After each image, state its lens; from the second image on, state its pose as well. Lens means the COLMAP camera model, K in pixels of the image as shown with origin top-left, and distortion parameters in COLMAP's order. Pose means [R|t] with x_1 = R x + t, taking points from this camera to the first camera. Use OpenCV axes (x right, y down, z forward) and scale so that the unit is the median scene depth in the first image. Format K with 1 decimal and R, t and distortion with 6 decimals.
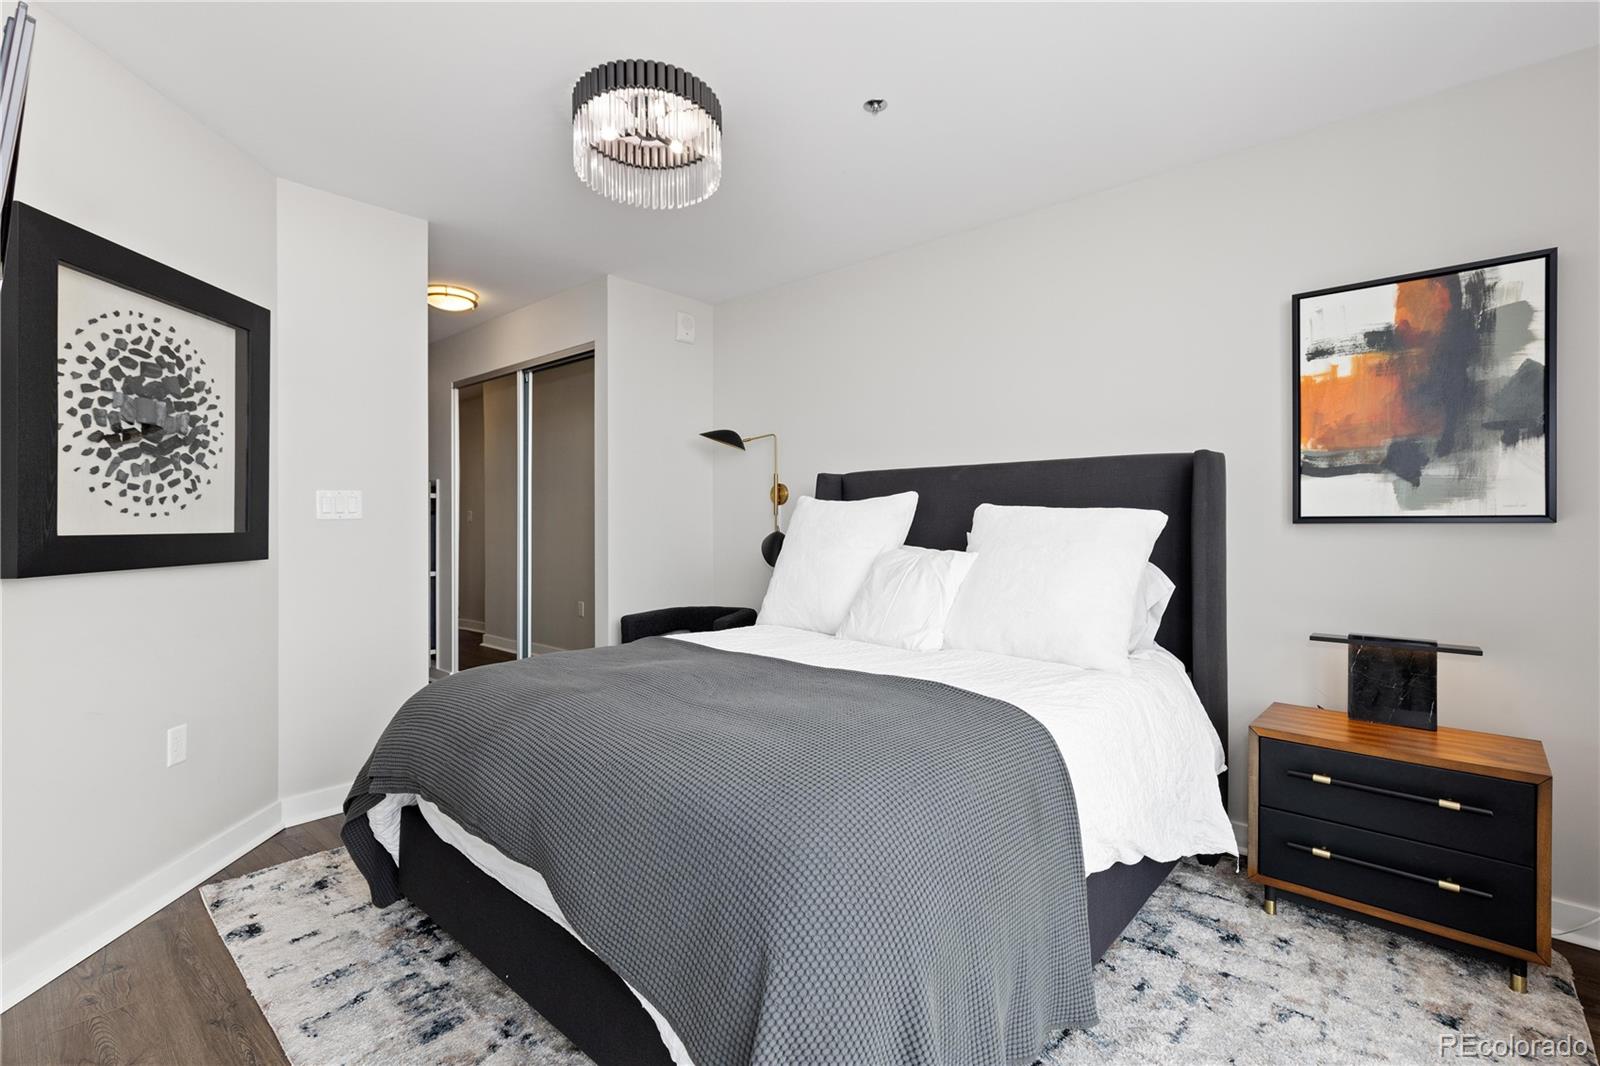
lens RADIAL K [[735.6, 0, 803.1], [0, 735.6, 519.7], [0, 0, 1]] dist [0.000633, 0.000213]
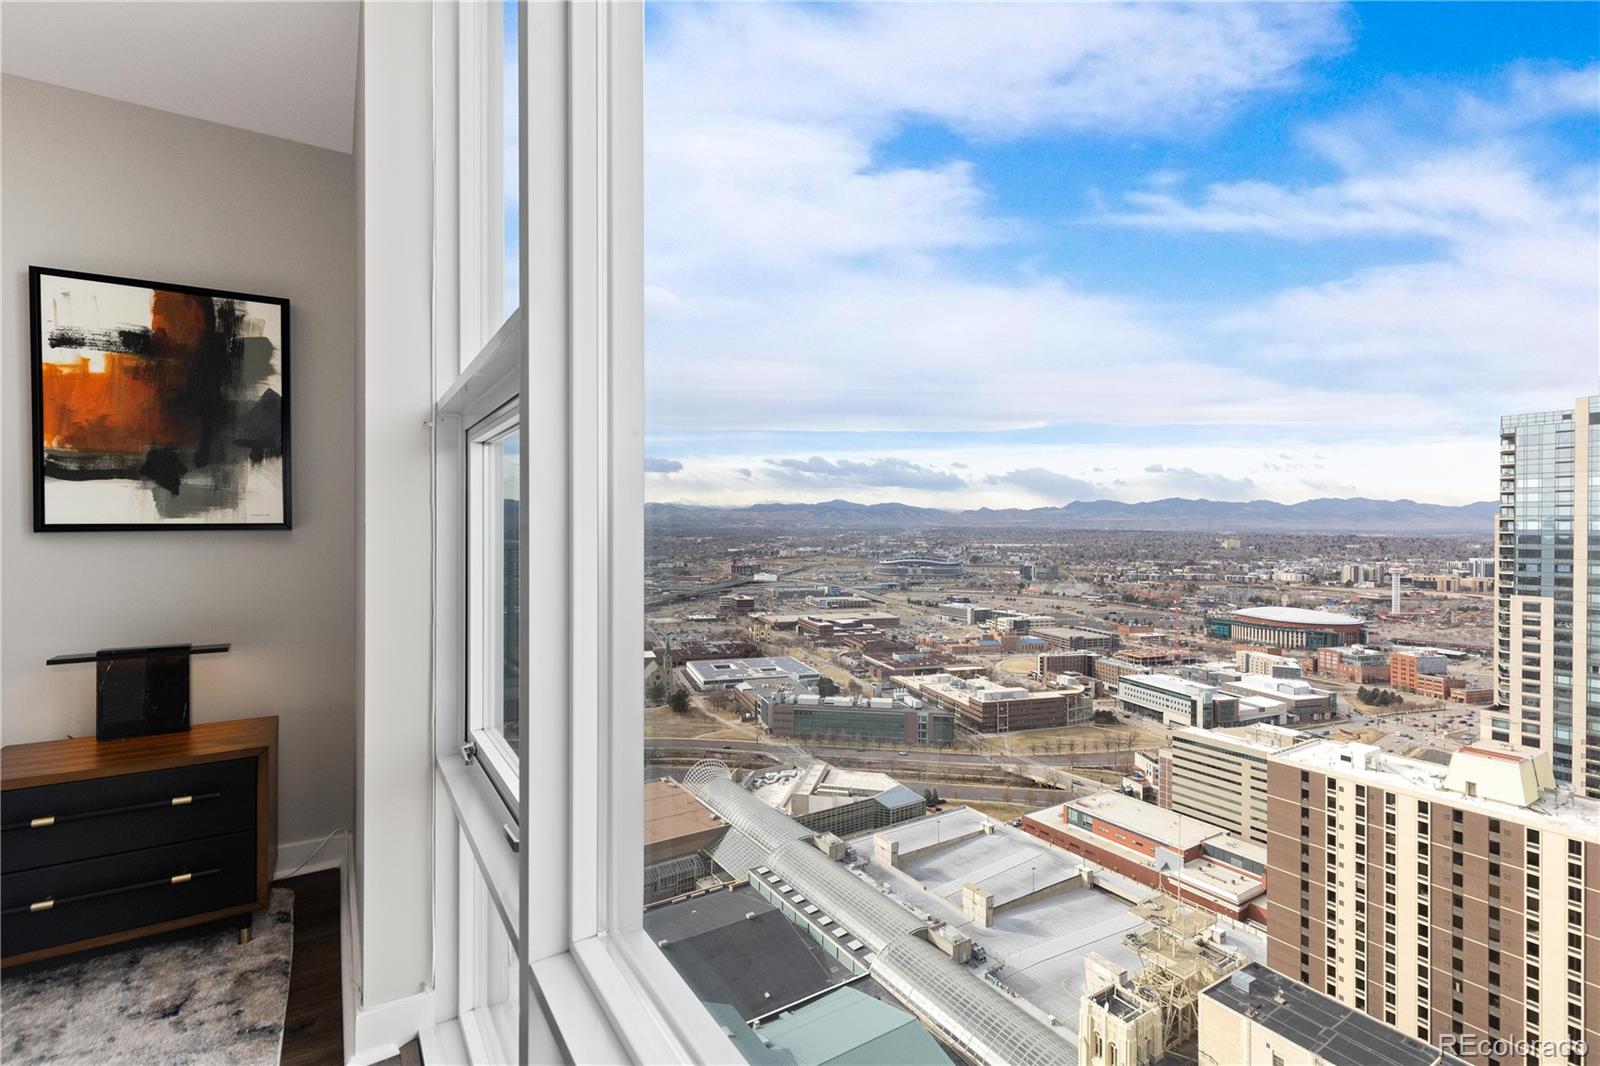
lens RADIAL K [[721.5, 0, 792.3], [0, 721.5, 528.1], [0, 0, 1]] dist [0.002077, -0.000304]
pose [[0.268927, -0.002942, 0.963156, 0.102398], [0.002158, 0.999995, 0.002452, 0.000139], [-0.963158, 0.001419, 0.268932, -0.091315]]
